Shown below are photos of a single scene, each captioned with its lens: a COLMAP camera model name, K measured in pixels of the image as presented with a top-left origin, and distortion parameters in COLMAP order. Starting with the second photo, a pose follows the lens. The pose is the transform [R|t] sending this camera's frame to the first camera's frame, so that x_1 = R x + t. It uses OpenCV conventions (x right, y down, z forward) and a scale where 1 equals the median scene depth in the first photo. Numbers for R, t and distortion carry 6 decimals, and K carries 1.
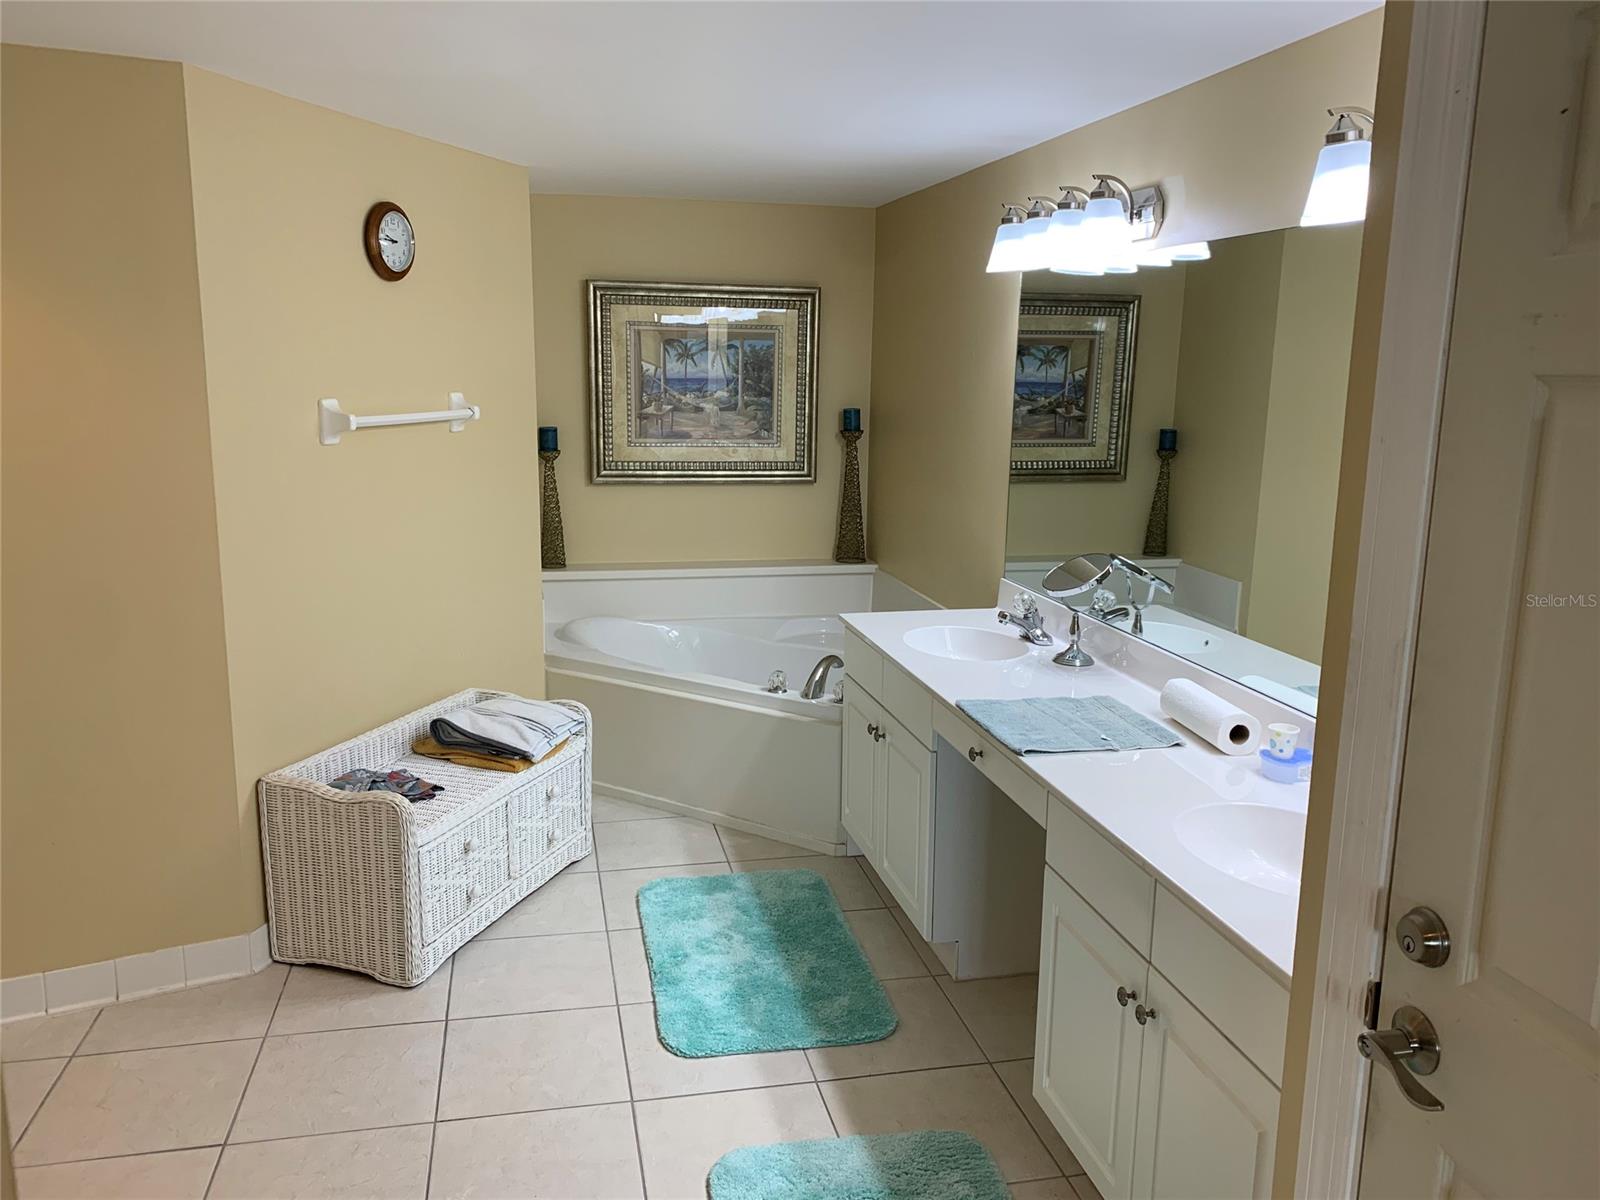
lens RADIAL K [[1214.9, 0, 801.3], [0, 1214.9, 605.6], [0, 0, 1]] dist [-0.006069, 0.002086]
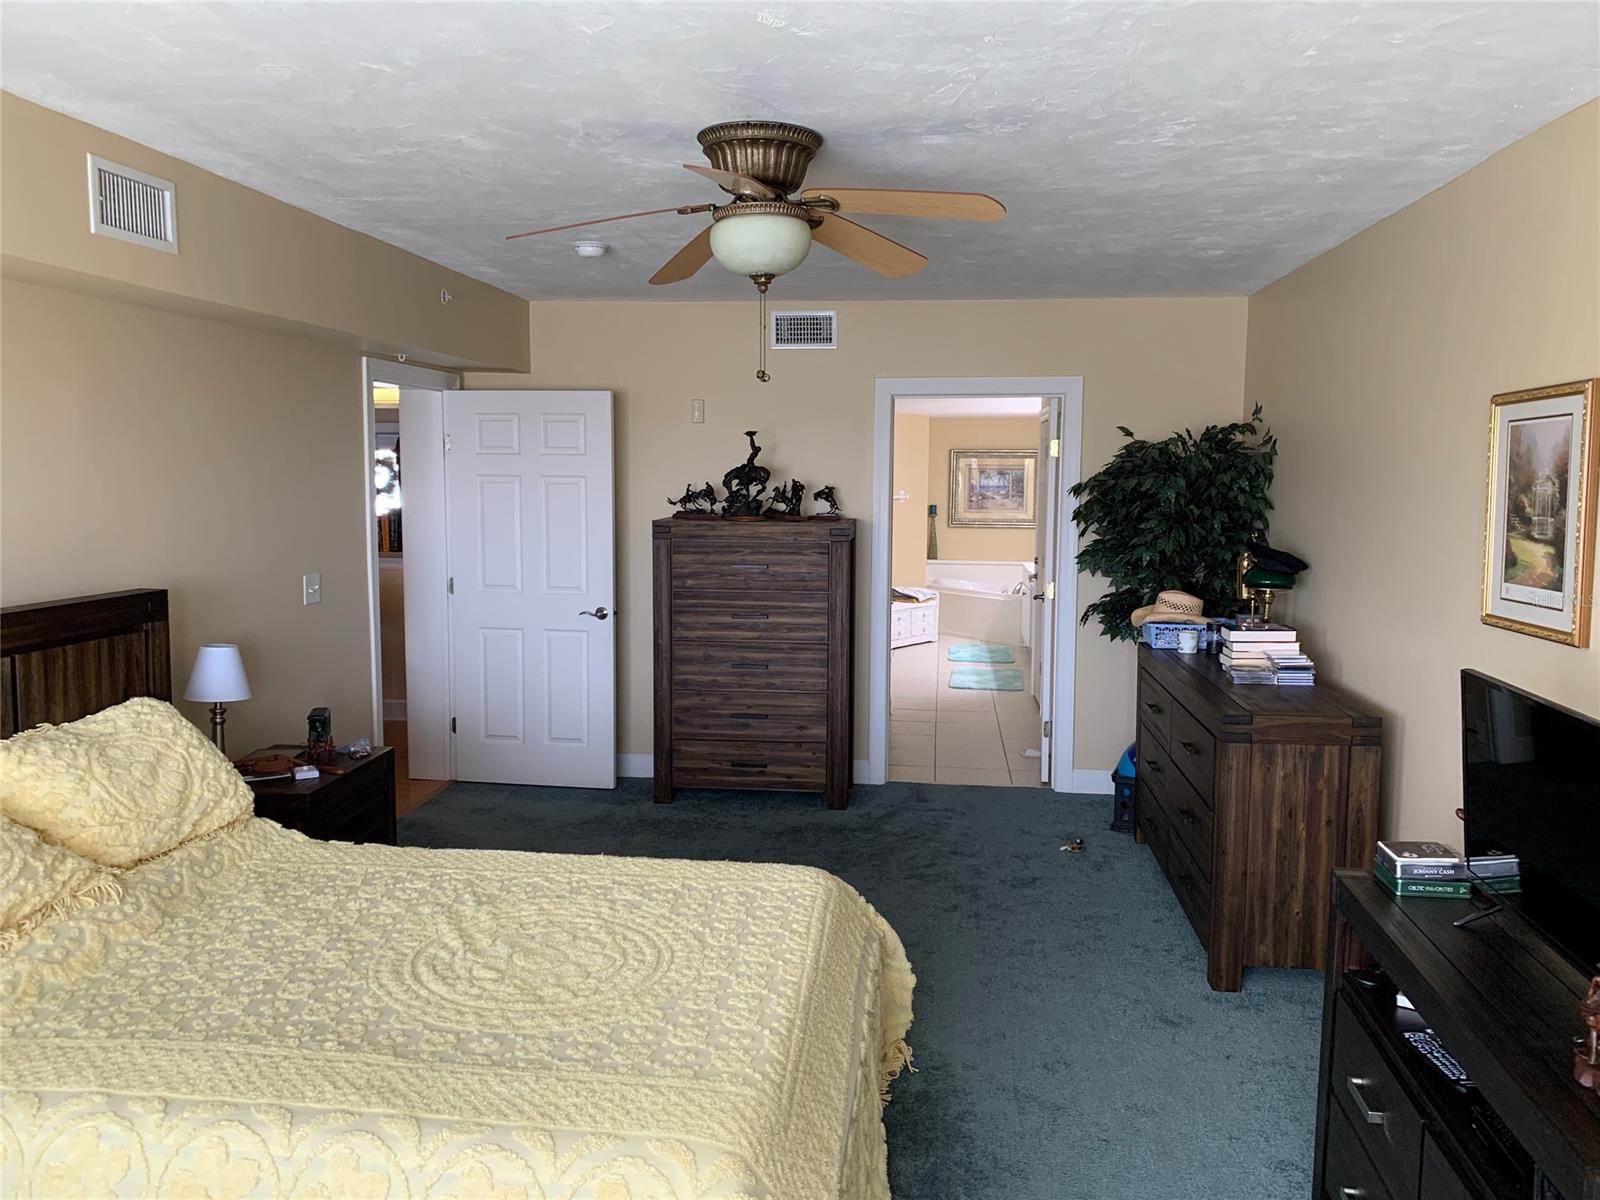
lens RADIAL K [[1214.9, 0, 797.3], [0, 1214.9, 597.5], [0, 0, 1]] dist [-0.006069, 0.002086]
pose [[0.942184, 0.020524, -0.334467, 0.384459], [-0.052699, 0.994778, -0.087408, 0.287092], [0.330926, 0.099980, 0.938345, -1.488100]]
